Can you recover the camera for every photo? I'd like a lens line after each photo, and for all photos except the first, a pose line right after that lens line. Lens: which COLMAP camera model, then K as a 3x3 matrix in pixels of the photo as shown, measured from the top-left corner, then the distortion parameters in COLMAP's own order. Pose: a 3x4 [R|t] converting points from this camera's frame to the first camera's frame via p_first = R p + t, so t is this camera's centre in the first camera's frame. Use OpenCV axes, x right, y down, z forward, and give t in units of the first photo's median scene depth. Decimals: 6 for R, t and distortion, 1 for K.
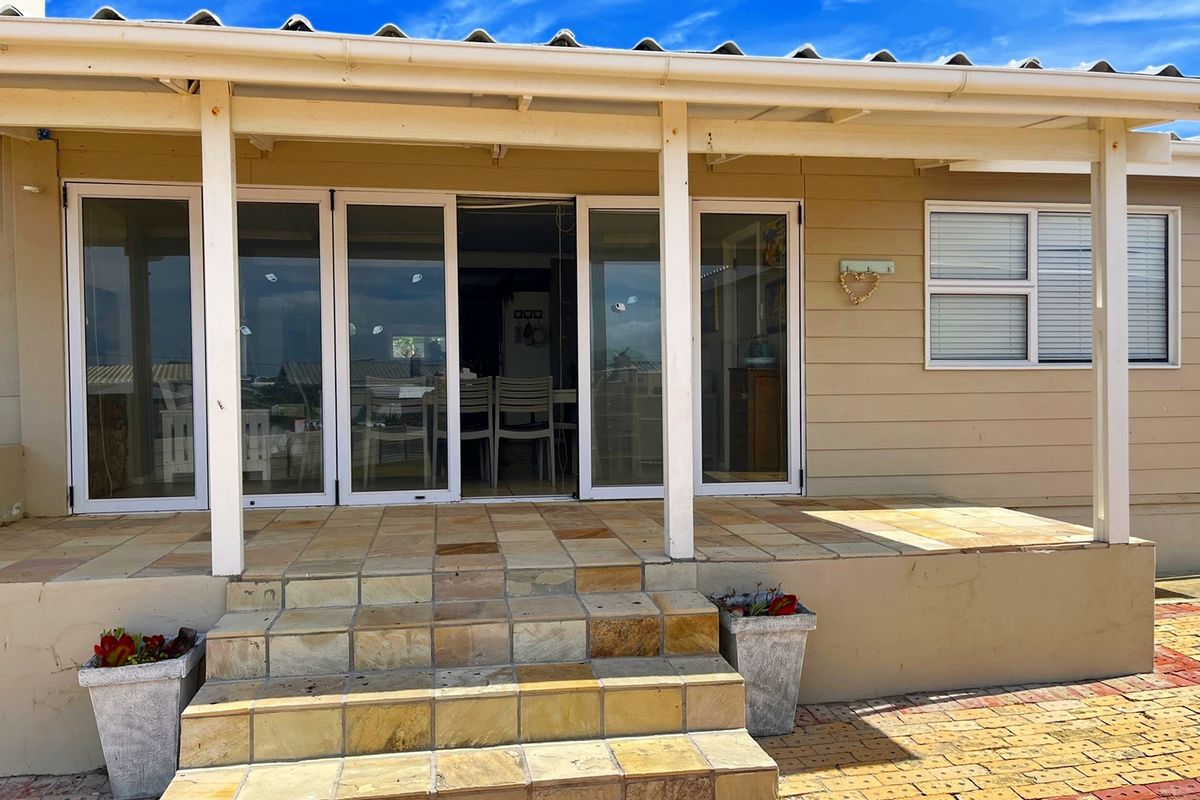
lens RADIAL K [[912.2, 0, 599.3], [0, 912.2, 398.7], [0, 0, 1]] dist [-0.007262, -0.000871]
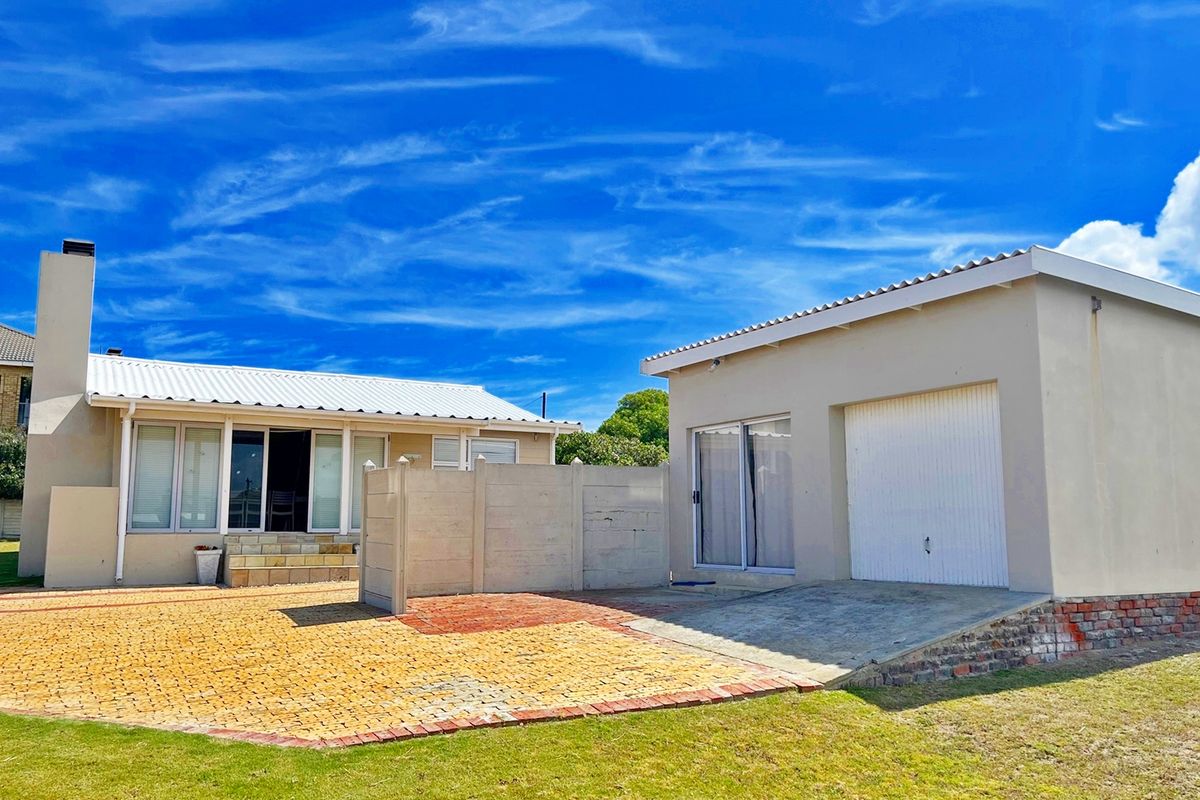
lens RADIAL K [[912.2, 0, 598.9], [0, 912.2, 400.8], [0, 0, 1]] dist [-0.007262, -0.000871]
pose [[0.936952, 0.059543, 0.344348, -0.176700], [-0.006606, 0.988219, -0.152903, 0.133675], [-0.349395, 0.140988, 0.926307, -2.058443]]
